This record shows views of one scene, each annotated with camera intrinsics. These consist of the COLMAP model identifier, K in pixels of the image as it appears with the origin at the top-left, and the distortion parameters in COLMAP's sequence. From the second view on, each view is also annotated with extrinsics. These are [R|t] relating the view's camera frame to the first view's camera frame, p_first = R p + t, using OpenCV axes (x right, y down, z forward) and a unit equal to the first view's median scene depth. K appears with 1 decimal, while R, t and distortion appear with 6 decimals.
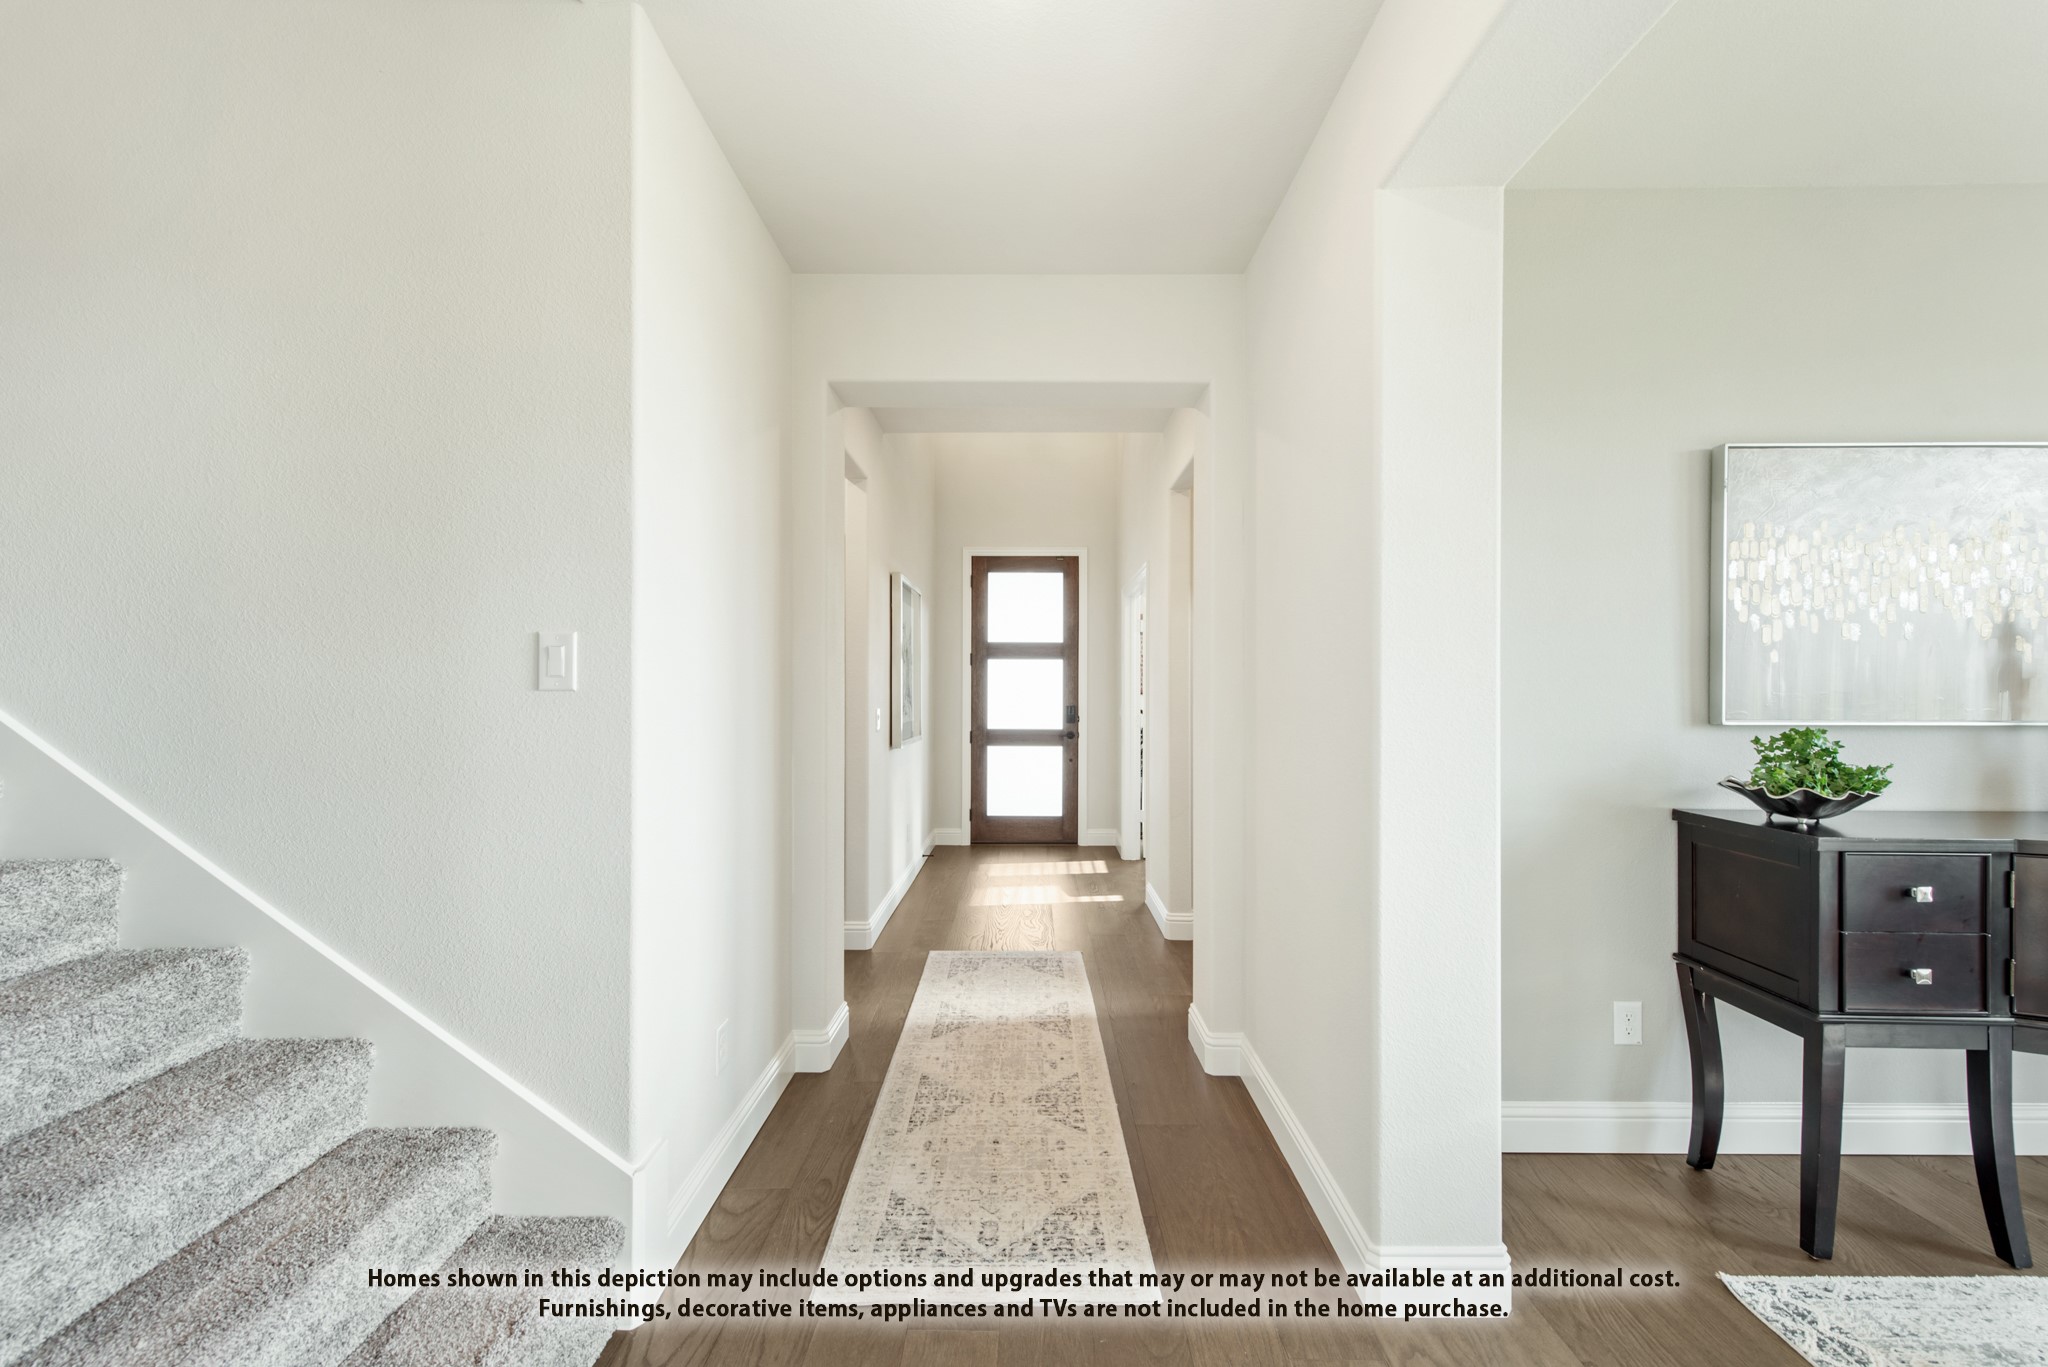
lens RADIAL K [[866.6, 0, 1030.6], [0, 866.6, 681.3], [0, 0, 1]] dist [0.002358, -0.000409]
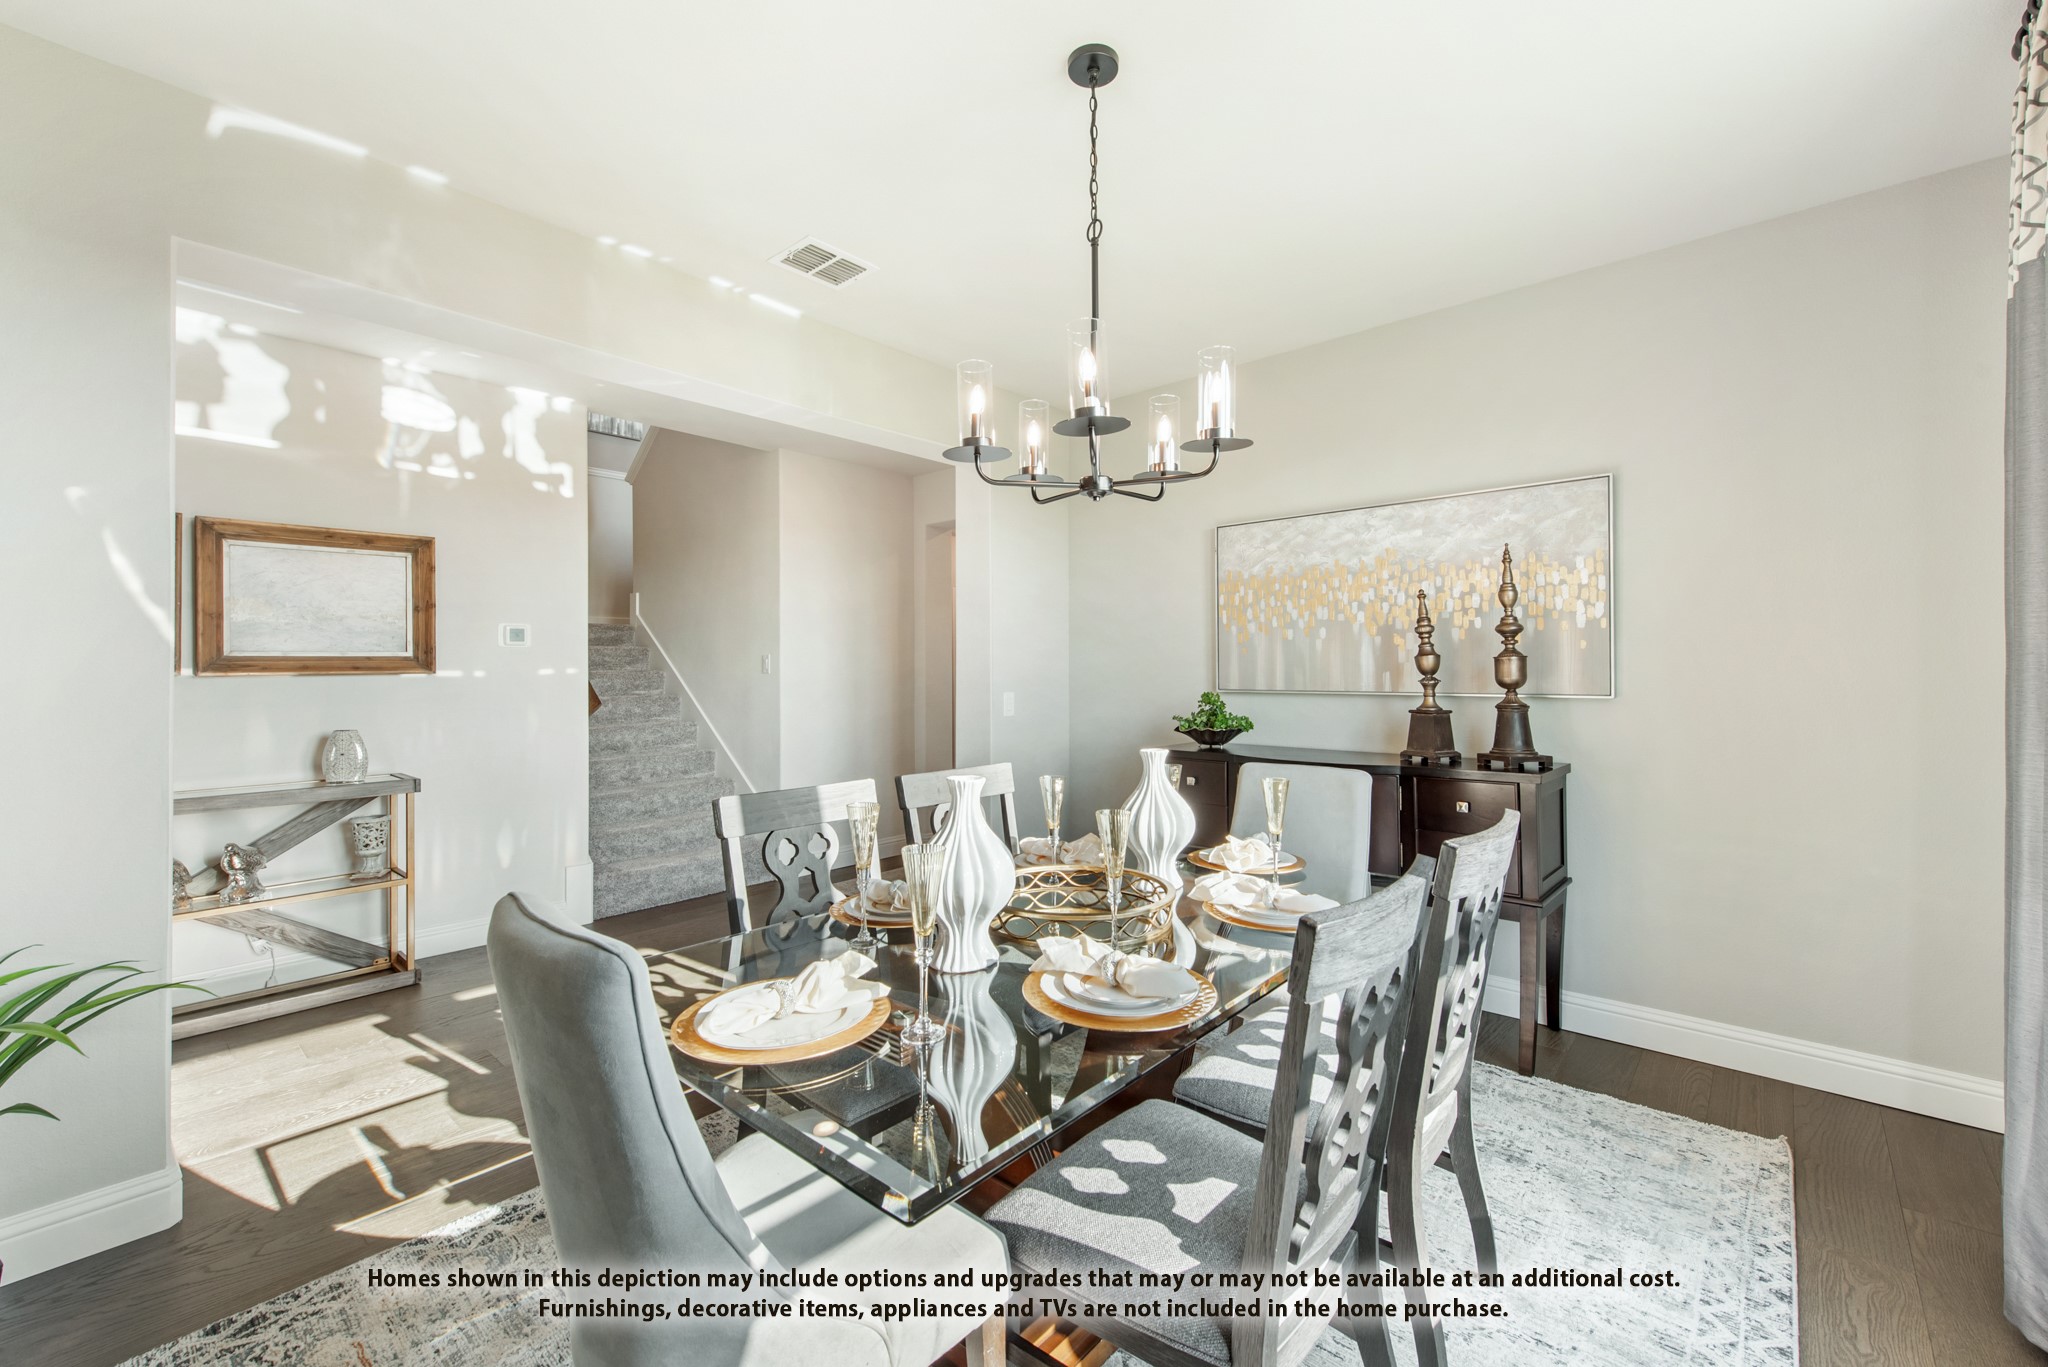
lens RADIAL K [[866.6, 0, 1023.2], [0, 866.6, 676.9], [0, 0, 1]] dist [0.002358, -0.000409]
pose [[0.738777, 0.000045, -0.673950, 1.659608], [0.007399, 0.999939, 0.008177, 0.003671], [0.673909, -0.011027, 0.738732, -0.501038]]
